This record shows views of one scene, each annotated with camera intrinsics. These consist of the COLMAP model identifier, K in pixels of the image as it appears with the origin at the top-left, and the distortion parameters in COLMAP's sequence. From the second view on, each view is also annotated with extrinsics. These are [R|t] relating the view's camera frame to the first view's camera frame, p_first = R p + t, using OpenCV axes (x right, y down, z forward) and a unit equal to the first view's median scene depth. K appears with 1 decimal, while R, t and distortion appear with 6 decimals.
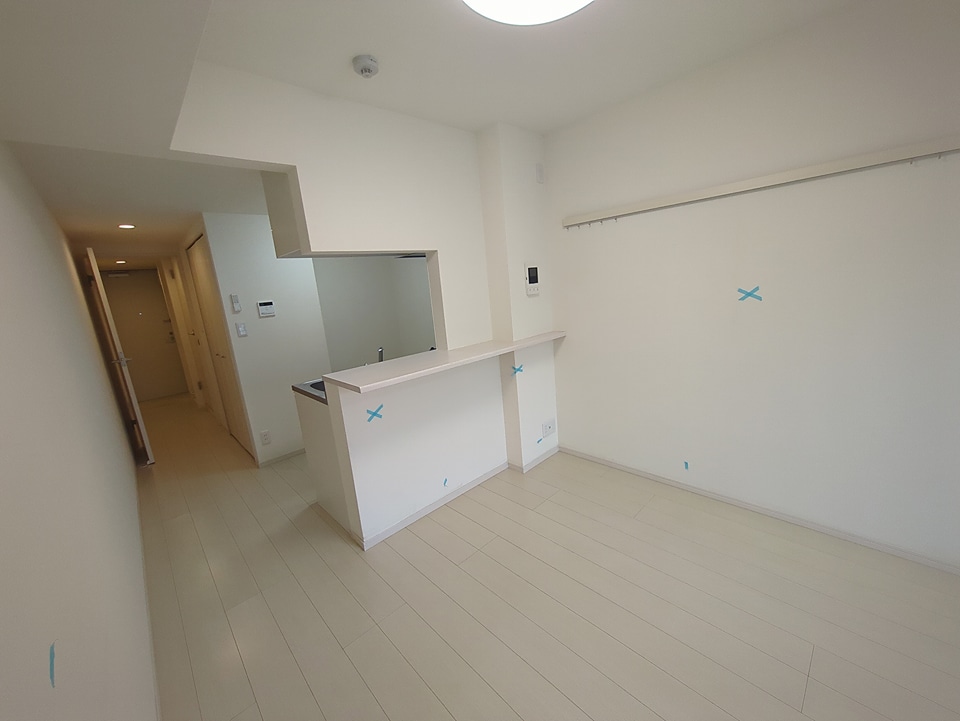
lens RADIAL K [[374.1, 0, 480.0], [0, 374.1, 360.5], [0, 0, 1]] dist [-0.000721, 0.000077]
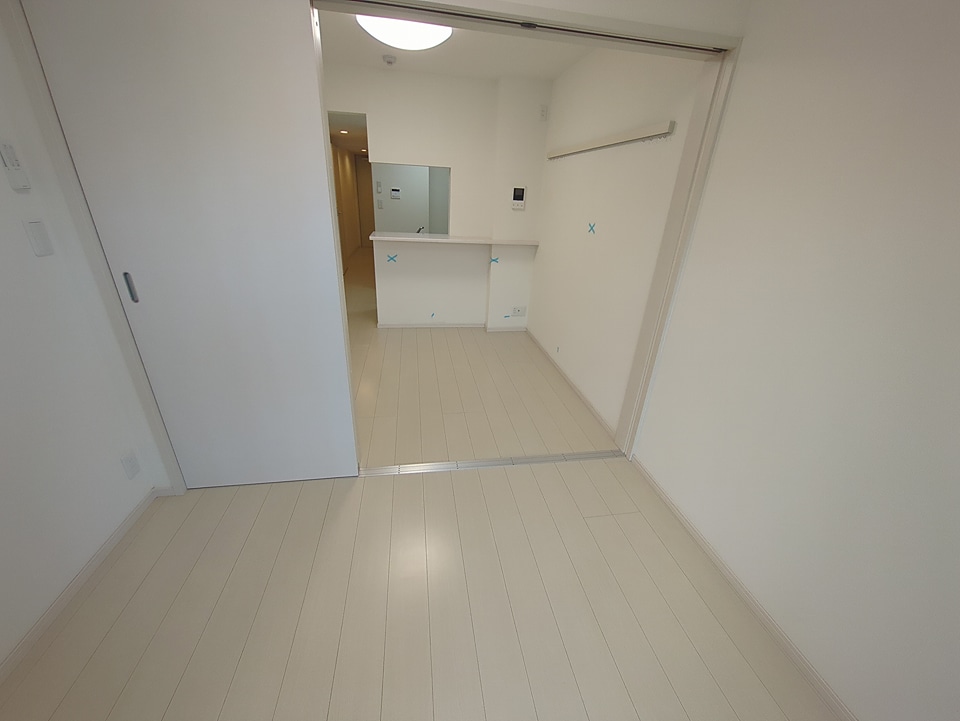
lens RADIAL K [[379.9, 0, 482.9], [0, 379.9, 361.1], [0, 0, 1]] dist [0.000539, 0.000801]
pose [[0.819785, 0.345951, -0.456367, 0.885542], [-0.237453, 0.930518, 0.278840, -0.012855], [0.521123, -0.120223, 0.844972, -0.334198]]
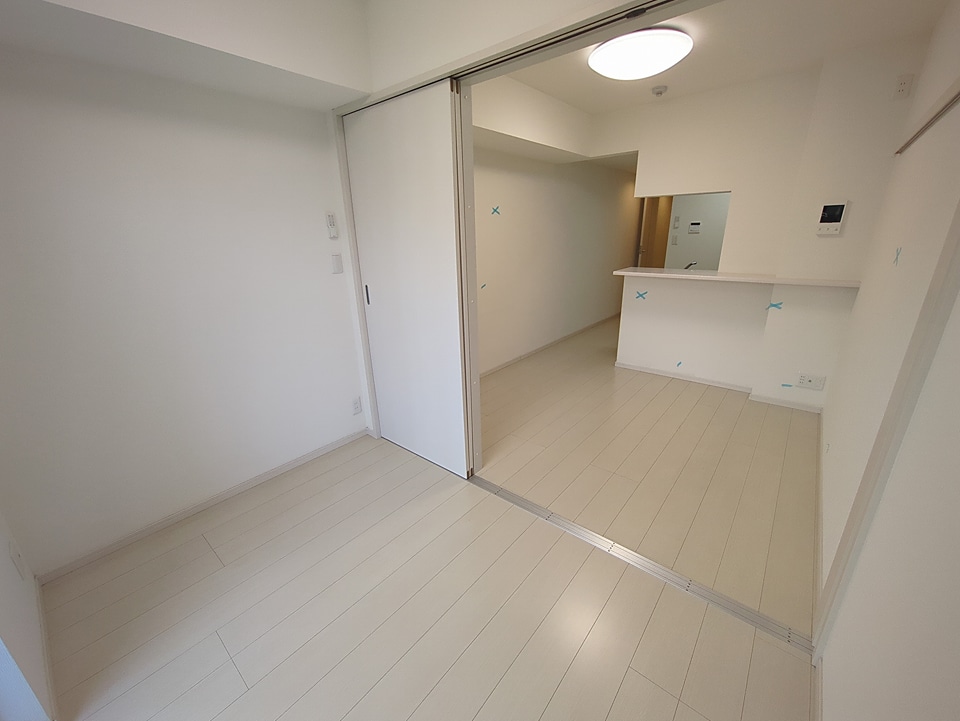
lens RADIAL K [[387.4, 0, 481.7], [0, 387.4, 362.8], [0, 0, 1]] dist [0.000308, 0.000119]
pose [[0.109275, 0.401343, -0.909386, 1.086422], [-0.192680, 0.906065, 0.376724, -0.083437], [0.975158, 0.134054, 0.176341, 0.006526]]
